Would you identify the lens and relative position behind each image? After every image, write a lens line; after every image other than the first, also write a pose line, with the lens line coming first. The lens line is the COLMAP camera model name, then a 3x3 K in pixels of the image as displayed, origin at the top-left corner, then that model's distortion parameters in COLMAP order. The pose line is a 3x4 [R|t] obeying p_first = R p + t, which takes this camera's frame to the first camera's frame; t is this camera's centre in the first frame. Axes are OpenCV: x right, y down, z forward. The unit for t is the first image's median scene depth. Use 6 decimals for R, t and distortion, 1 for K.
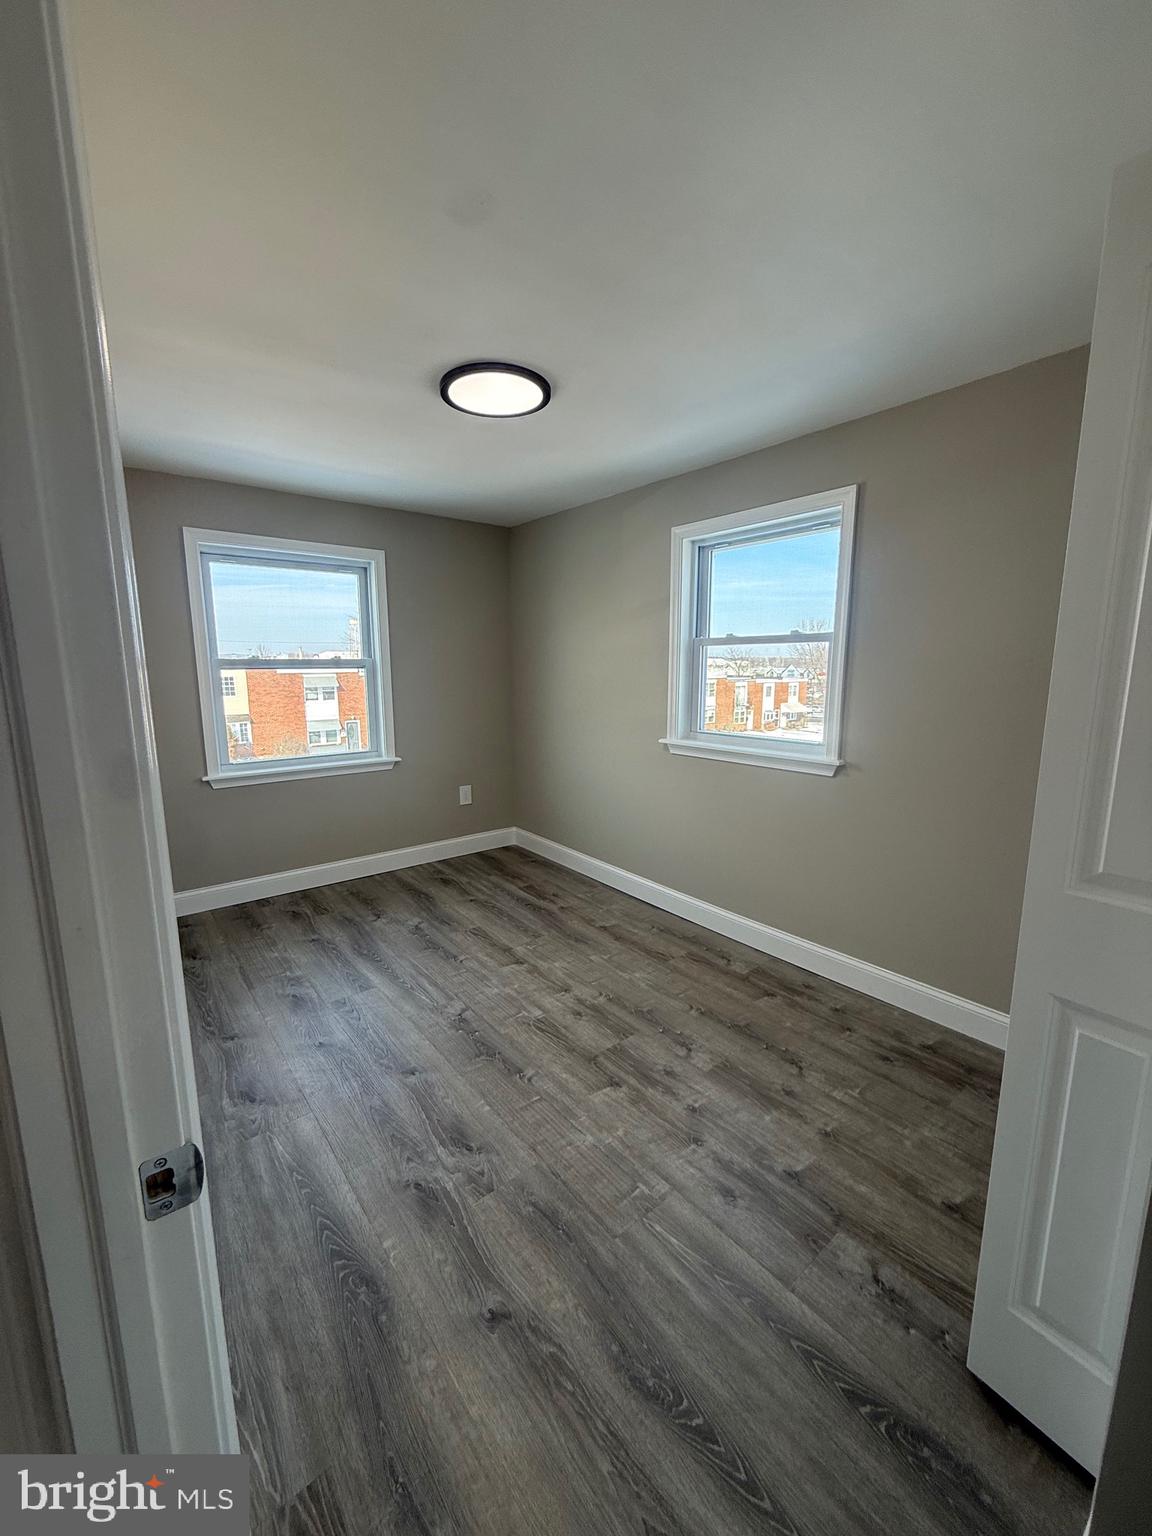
lens RADIAL K [[612.2, 0, 577.3], [0, 612.2, 763.0], [0, 0, 1]] dist [-0.001620, -0.000278]
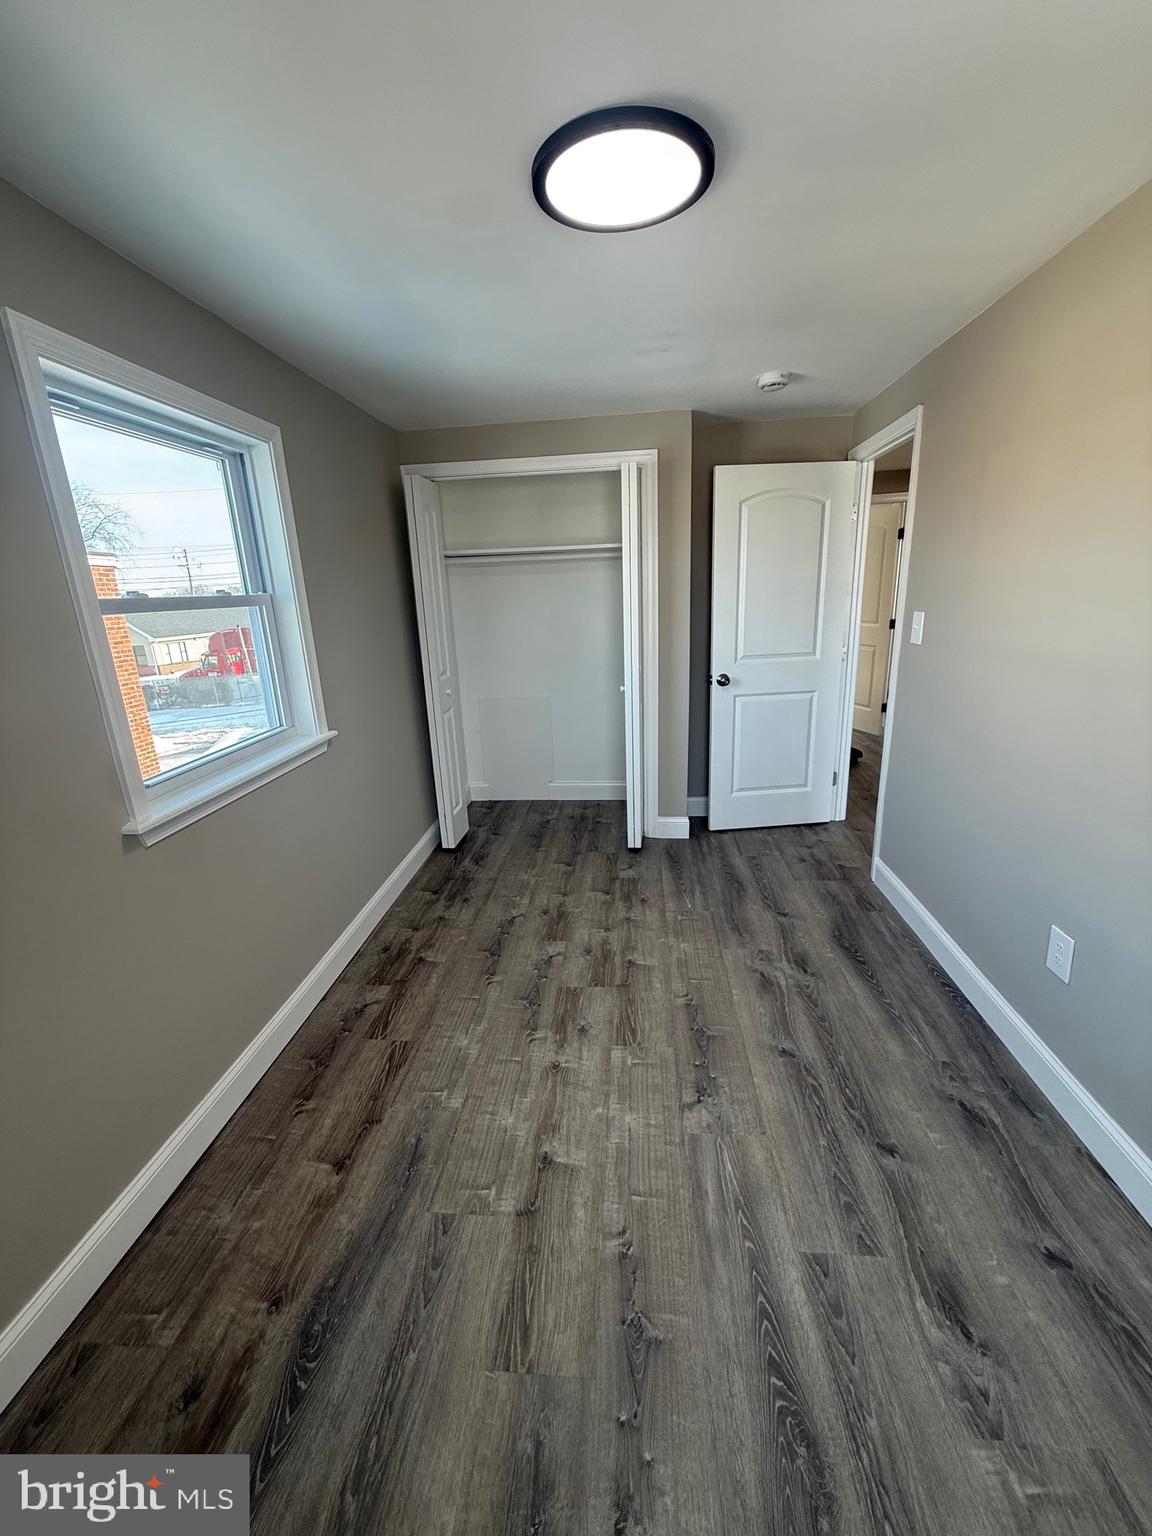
lens RADIAL K [[612.2, 0, 575.2], [0, 612.2, 764.8], [0, 0, 1]] dist [-0.001620, -0.000278]
pose [[-0.716911, -0.160319, 0.678481, -0.556966], [0.156193, 0.911527, 0.380425, -0.286455], [-0.679443, 0.378705, -0.628443, 1.504384]]
